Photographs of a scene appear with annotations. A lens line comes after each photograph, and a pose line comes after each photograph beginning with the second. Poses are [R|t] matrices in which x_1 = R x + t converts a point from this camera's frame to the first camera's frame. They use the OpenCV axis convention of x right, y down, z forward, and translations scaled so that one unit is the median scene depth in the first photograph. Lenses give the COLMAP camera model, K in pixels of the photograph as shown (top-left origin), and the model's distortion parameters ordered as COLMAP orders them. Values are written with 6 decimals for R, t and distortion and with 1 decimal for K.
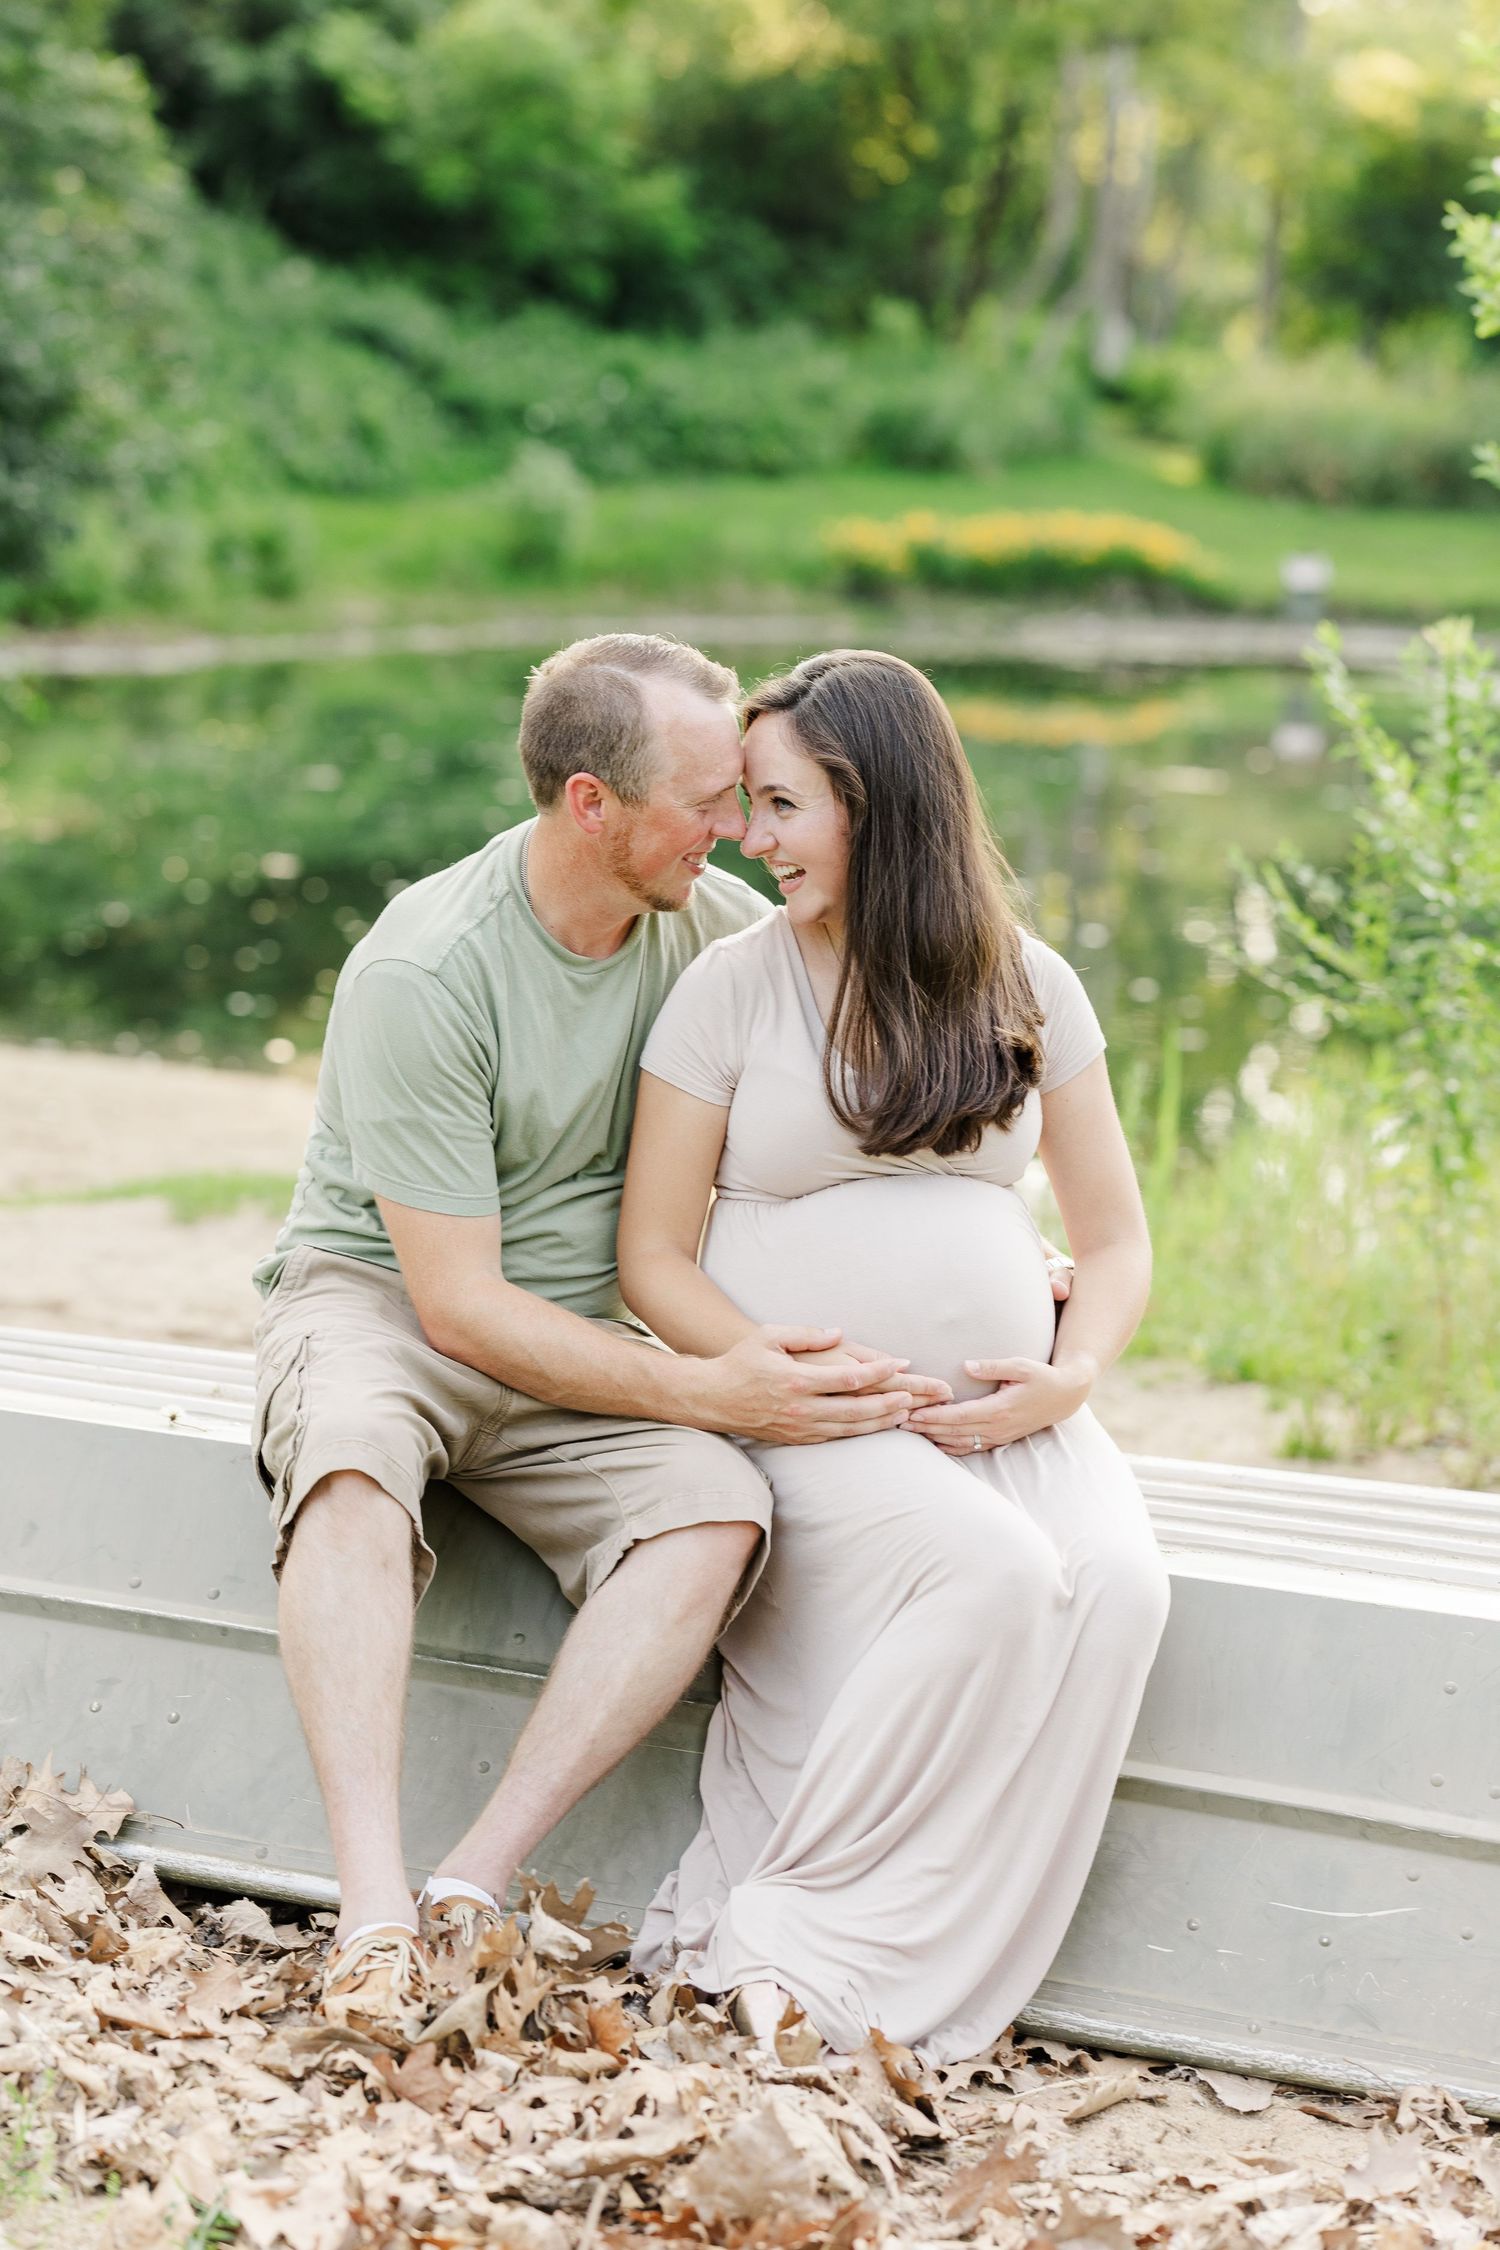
lens RADIAL K [[5786.7, 0, 733.2], [0, 5786.7, 1140.9], [0, 0, 1]] dist [0.026875, 0.000000]
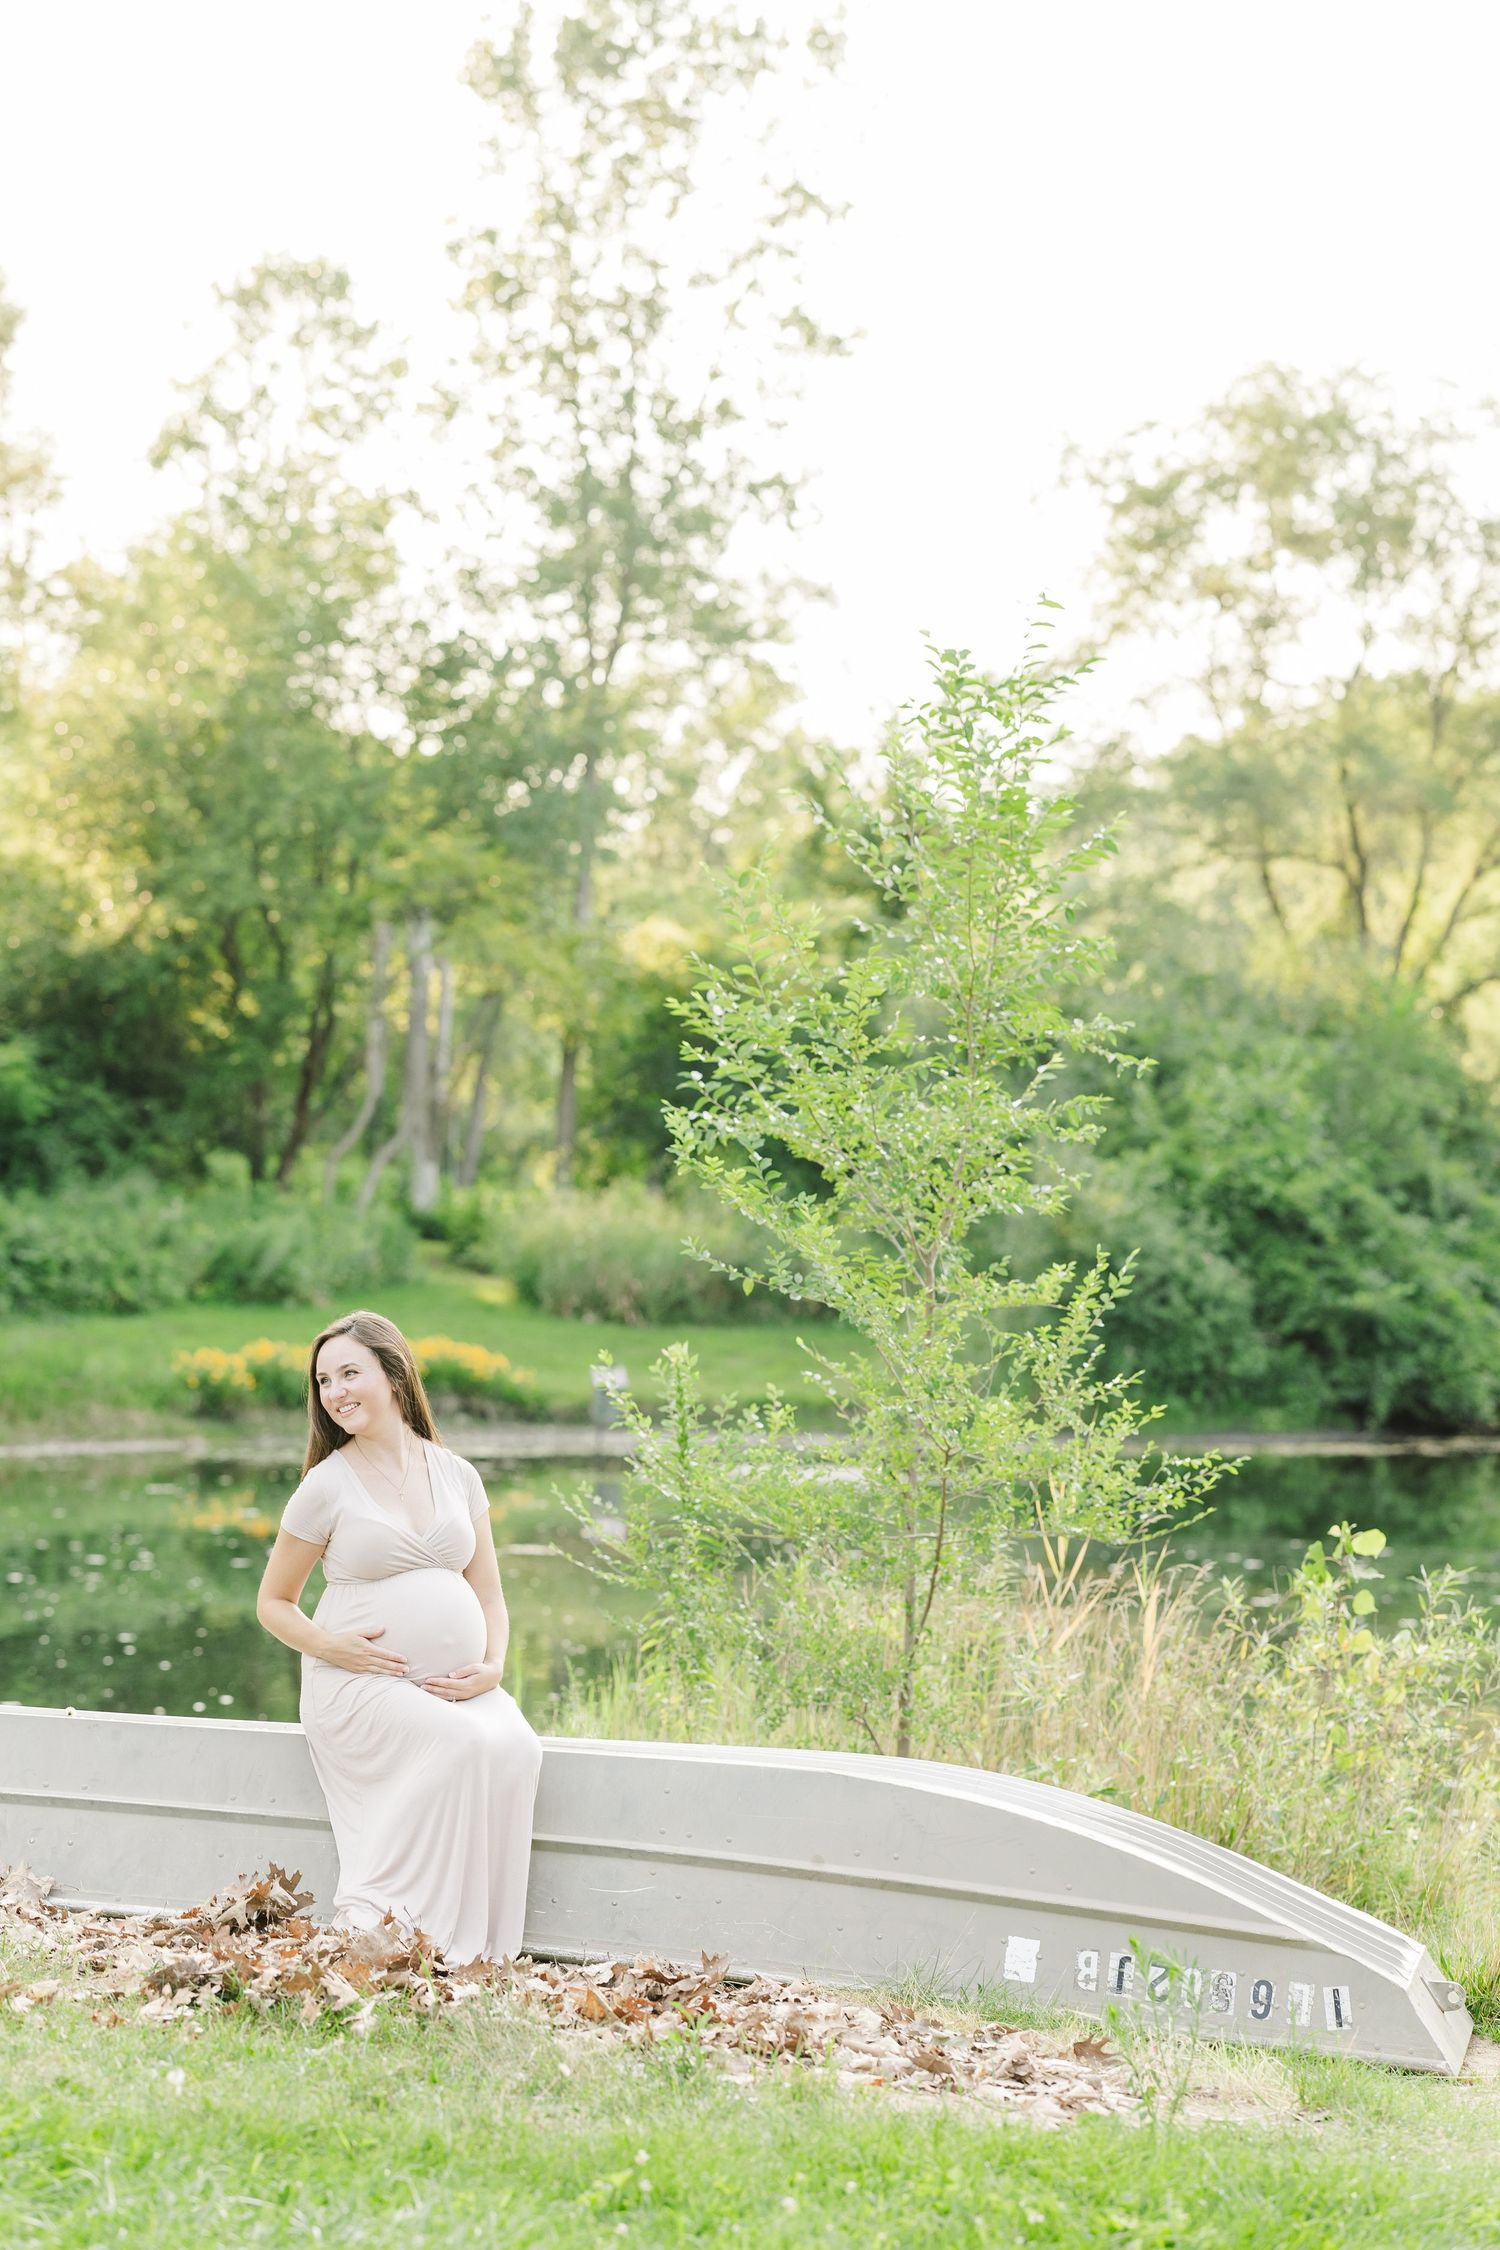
lens RADIAL K [[5786.7, 0, 763.7], [0, 5786.7, 1148.7], [0, 0, 1]] dist [0.026875, 0.000000]
pose [[0.991759, -0.029246, 0.124733, -0.098039], [0.046678, 0.989162, -0.139212, 0.146646], [-0.119310, 0.143887, 0.982376, -1.084342]]
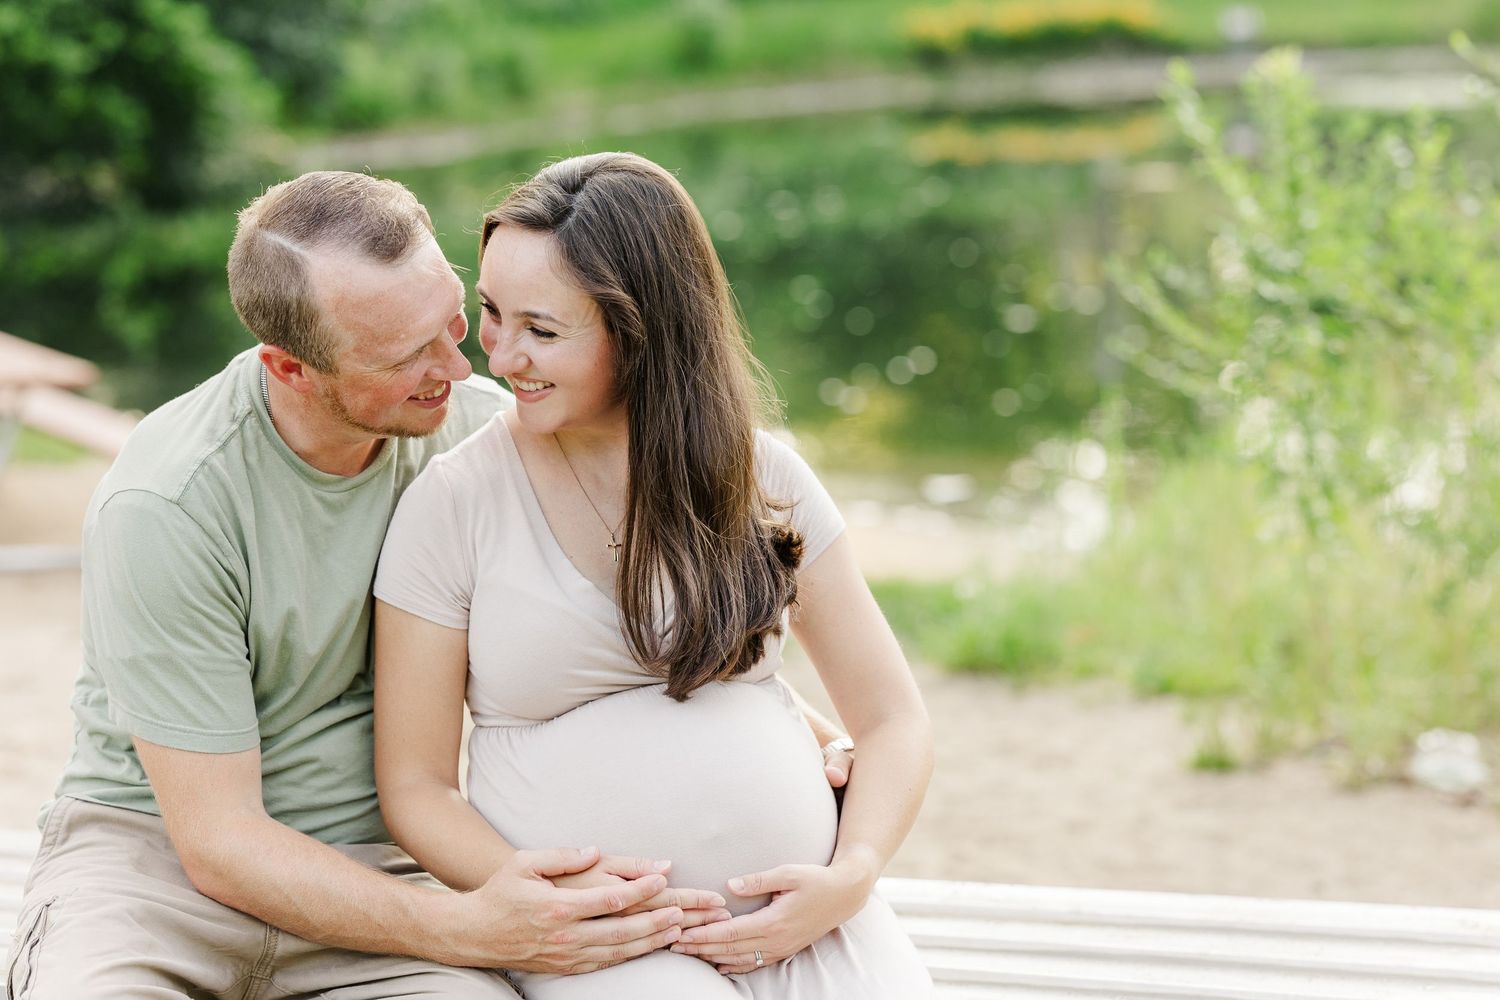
lens RADIAL K [[3857.8, 0, 757.7], [0, 3857.8, 503.8], [0, 0, 1]] dist [0.026875, 0.000000]
pose [[0.996067, -0.078839, -0.040445, 0.071829], [0.079499, 0.996722, 0.014975, -0.030670], [0.039132, -0.018131, 0.999070, 0.355437]]
